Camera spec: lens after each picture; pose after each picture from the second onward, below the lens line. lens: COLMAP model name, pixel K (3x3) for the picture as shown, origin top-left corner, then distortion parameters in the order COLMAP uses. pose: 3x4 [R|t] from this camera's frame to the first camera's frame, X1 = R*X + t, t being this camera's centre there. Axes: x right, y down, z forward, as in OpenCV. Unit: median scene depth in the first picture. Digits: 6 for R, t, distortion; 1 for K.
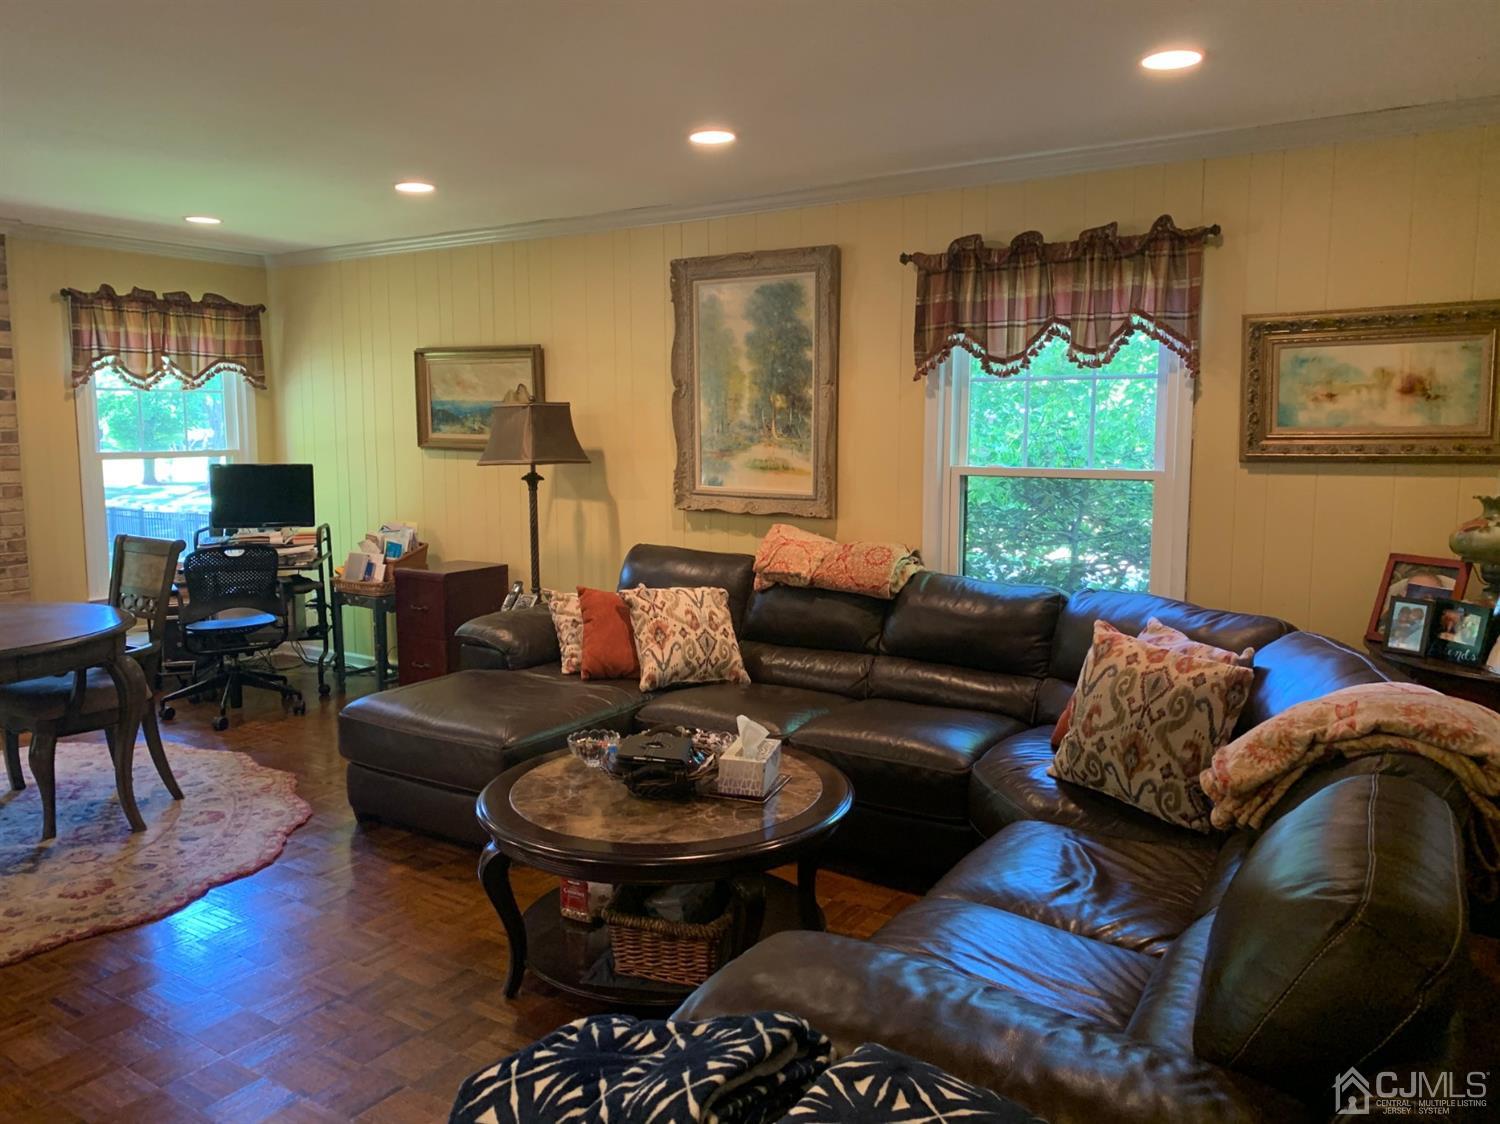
lens RADIAL K [[1130.8, 0, 750.3], [0, 1130.8, 535.2], [0, 0, 1]] dist [0.002423, -0.001119]
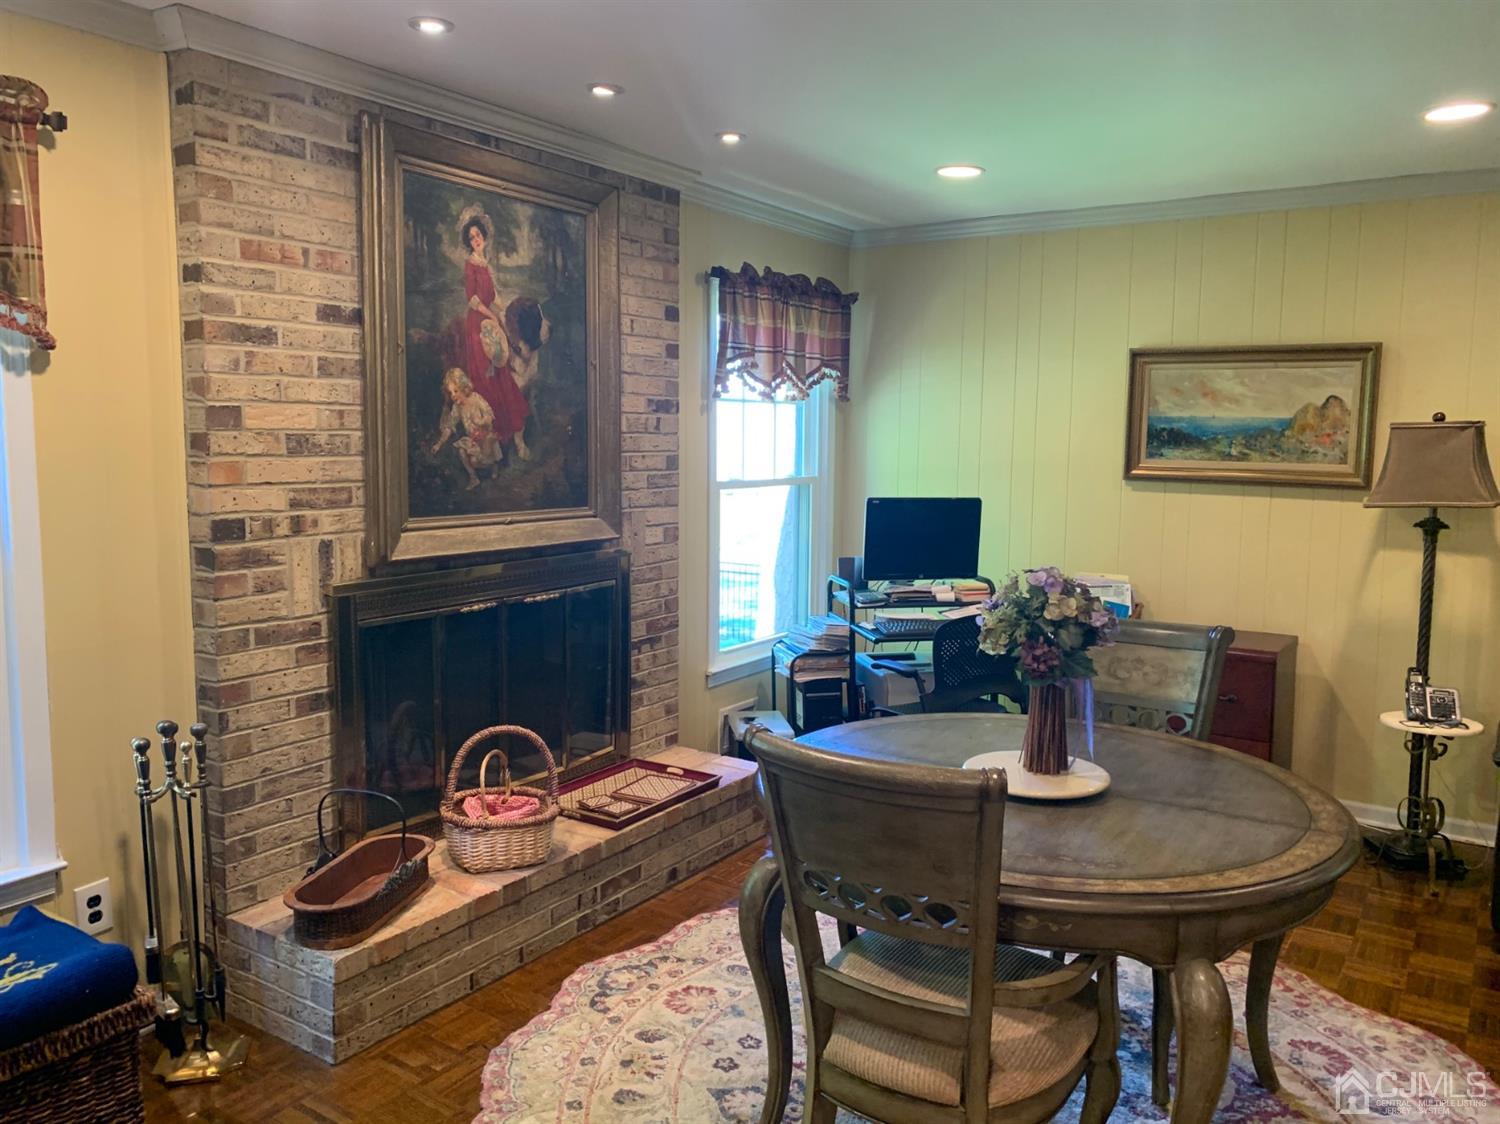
lens RADIAL K [[1137.3, 0, 740.4], [0, 1137.3, 557.0], [0, 0, 1]] dist [0.020618, -0.007962]
pose [[0.999820, 0.007385, -0.017472, -0.549252], [-0.007159, 0.999890, 0.012972, -0.032340], [0.017566, -0.012844, 0.999763, 0.224518]]
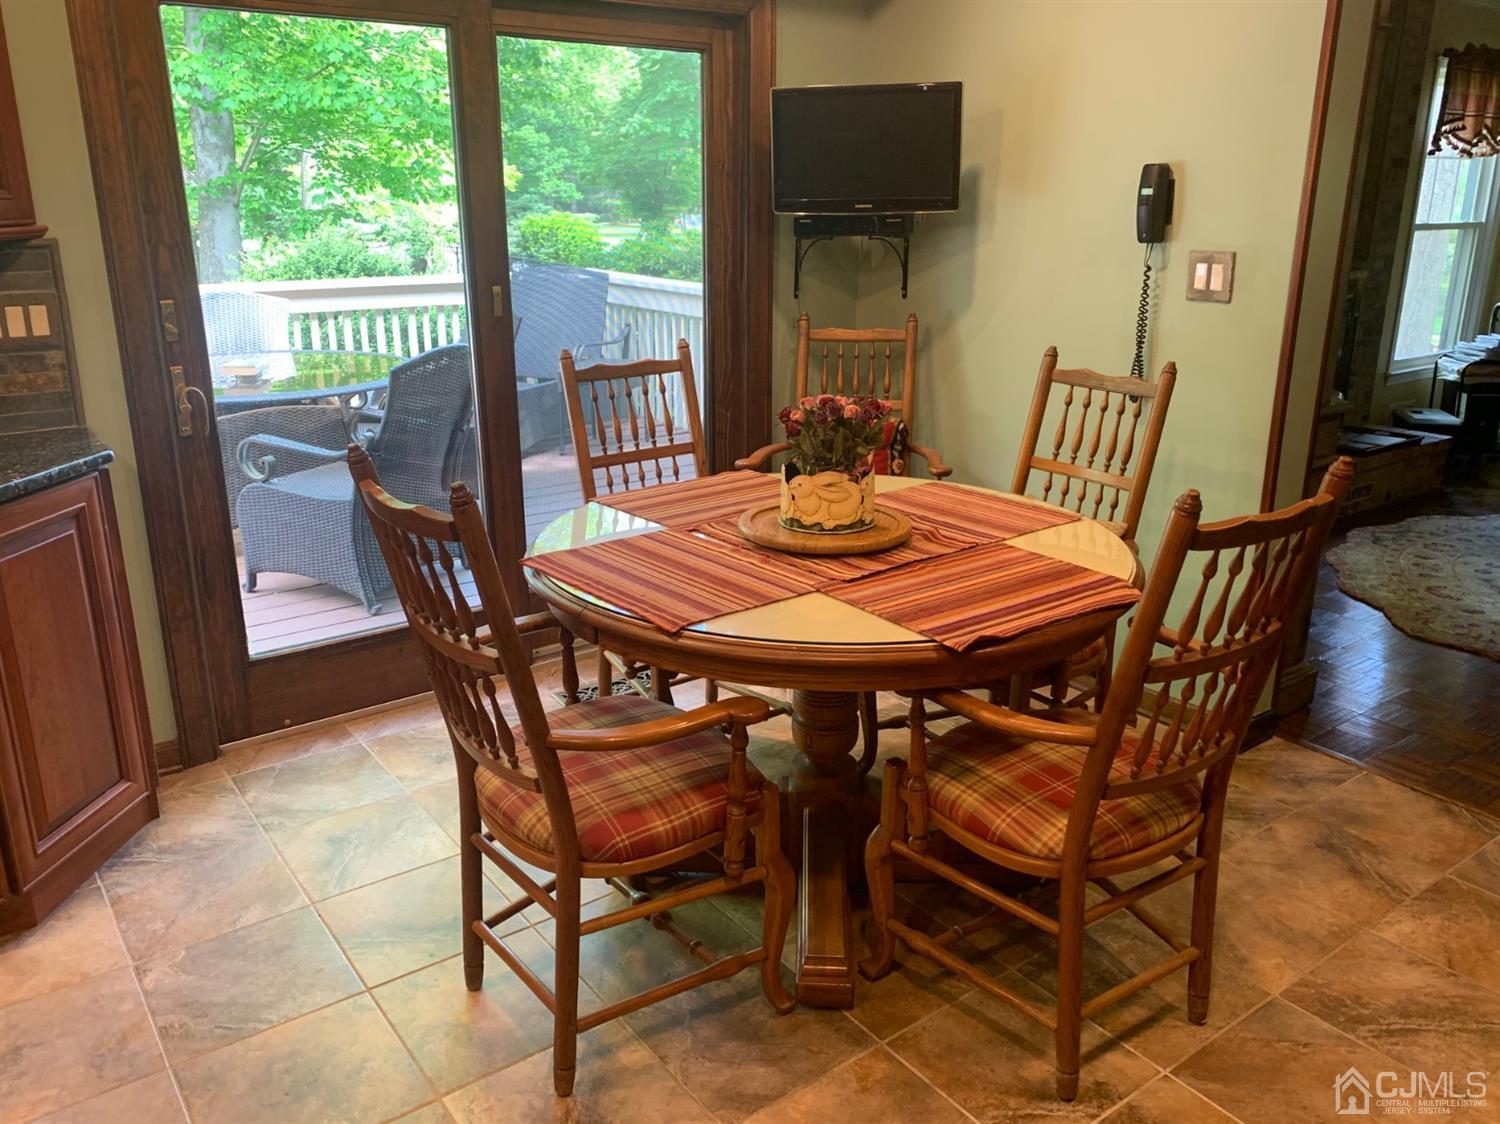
lens RADIAL K [[1175.7, 0, 757.3], [0, 1175.7, 552.9], [0, 0, 1]] dist [0.059186, -0.072334]
pose [[0.939997, 0.101211, -0.325825, -0.746873], [-0.034879, 0.978490, 0.203323, 0.015730], [0.339395, -0.179758, 0.923308, -0.195193]]
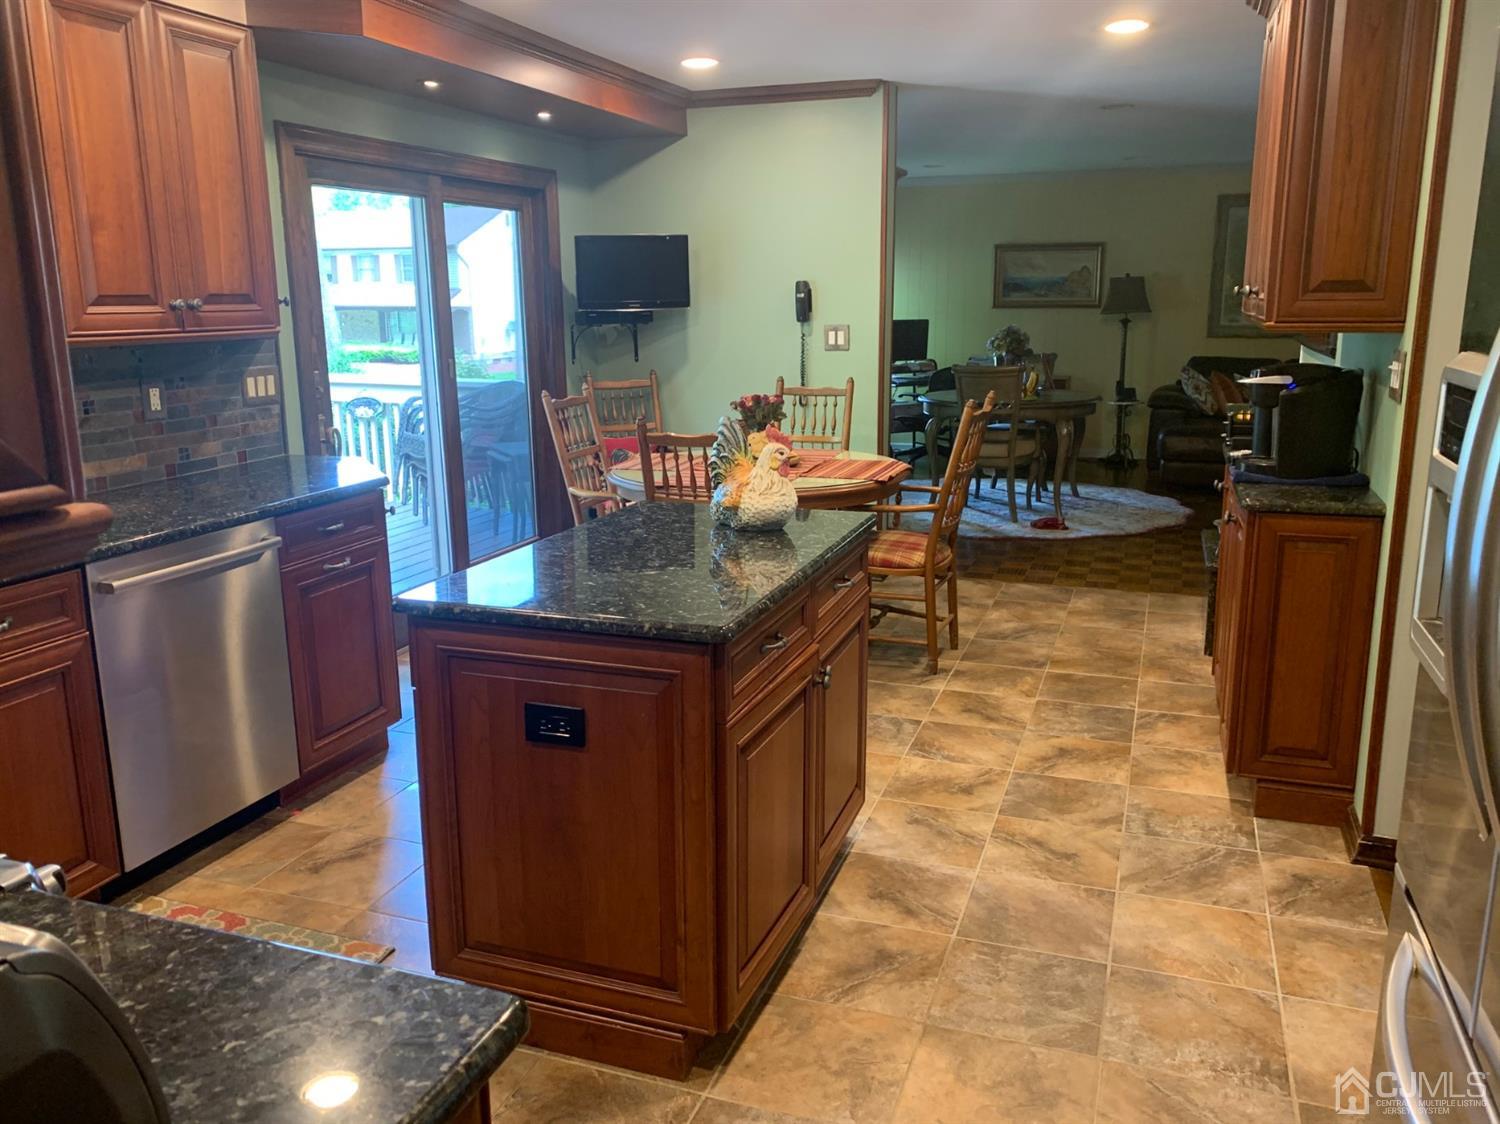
lens RADIAL K [[1185.3, 0, 742.5], [0, 1185.3, 563.6], [0, 0, 1]] dist [0.167686, -0.375498]
pose [[0.972554, -0.063690, 0.223792, -1.062540], [0.035711, 0.991270, 0.126920, 0.055325], [-0.229921, -0.115444, 0.966338, -0.620717]]
